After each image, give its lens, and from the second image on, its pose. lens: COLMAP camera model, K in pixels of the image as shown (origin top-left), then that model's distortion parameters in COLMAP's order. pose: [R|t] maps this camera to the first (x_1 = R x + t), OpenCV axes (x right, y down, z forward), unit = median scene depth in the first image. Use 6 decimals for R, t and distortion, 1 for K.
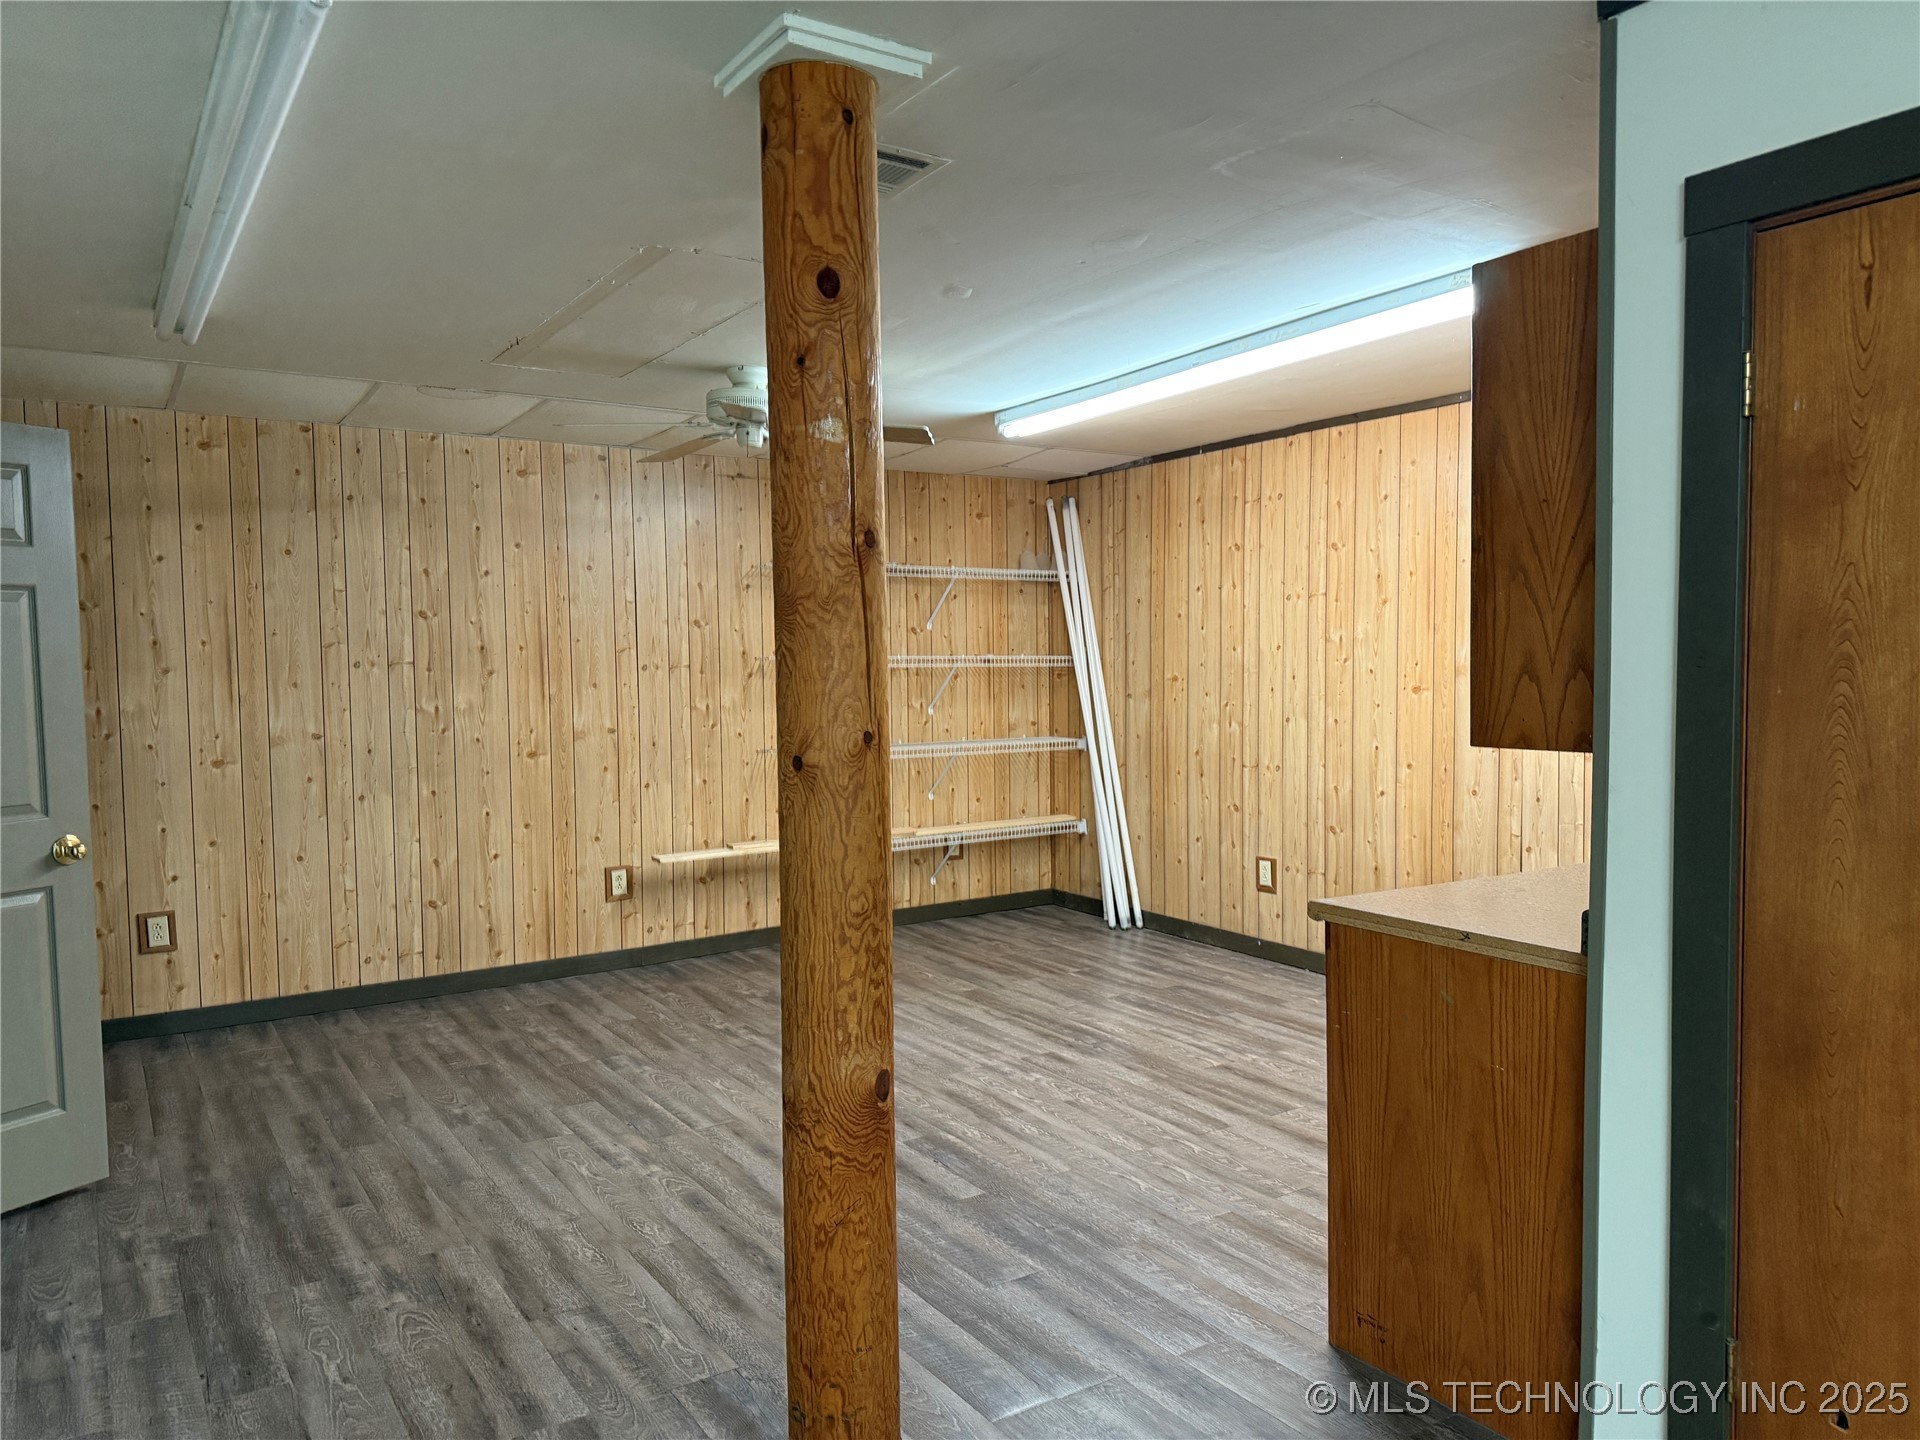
lens RADIAL K [[1366.3, 0, 961.8], [0, 1366.3, 723.6], [0, 0, 1]] dist [0.000703, -0.000299]
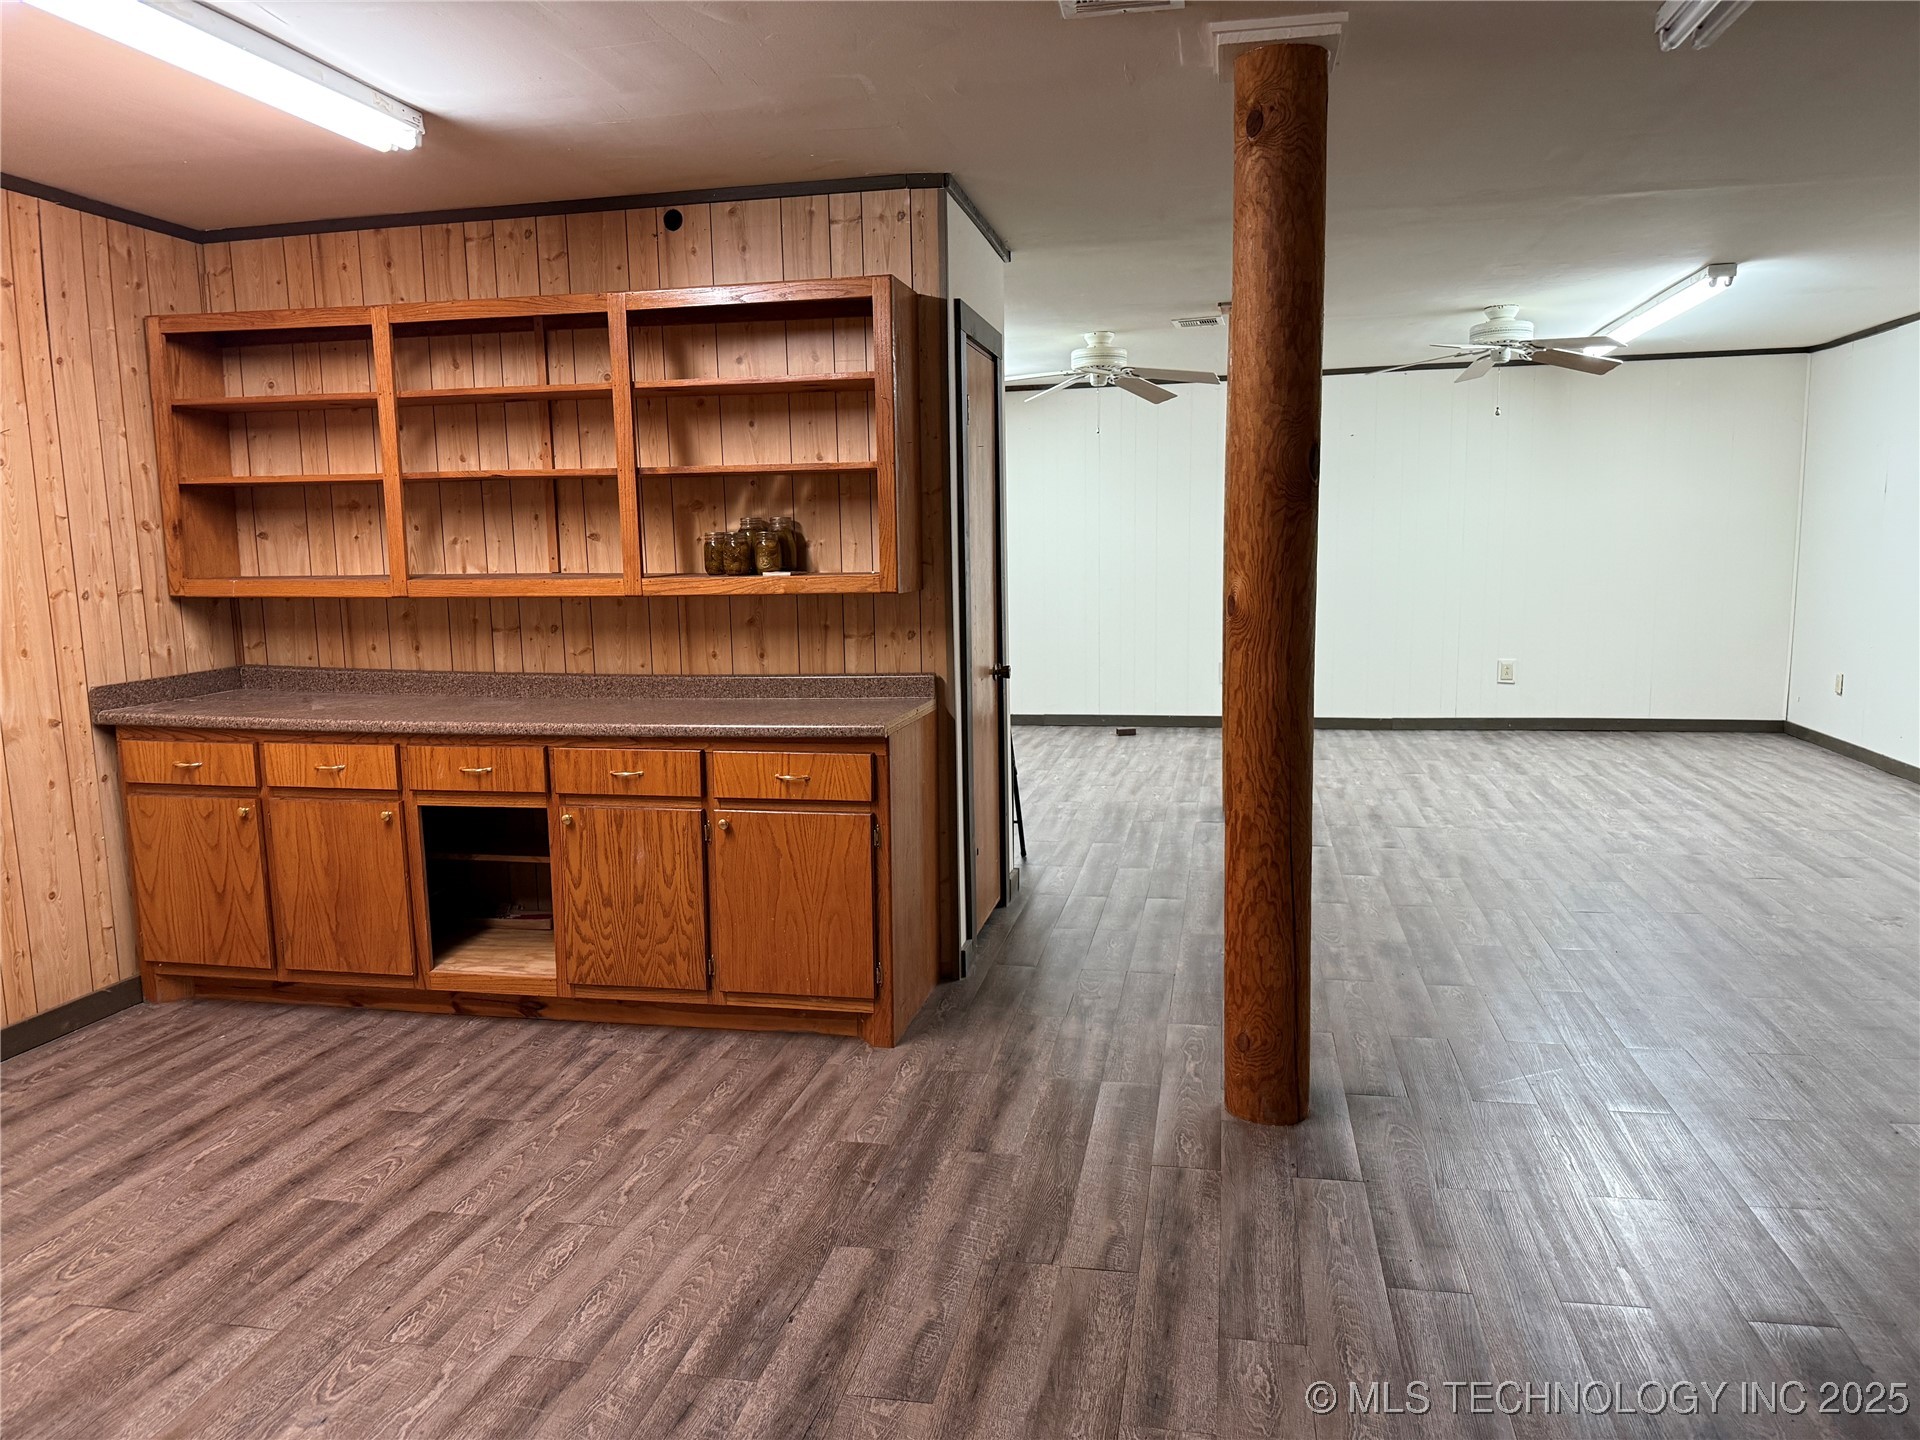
lens RADIAL K [[1366.3, 0, 961.2], [0, 1366.3, 726.5], [0, 0, 1]] dist [0.000703, -0.000299]
pose [[-0.717297, -0.078220, 0.692363, -0.476698], [0.057360, 0.983677, 0.170557, -0.057951], [-0.694403, 0.162054, -0.701101, 1.282691]]
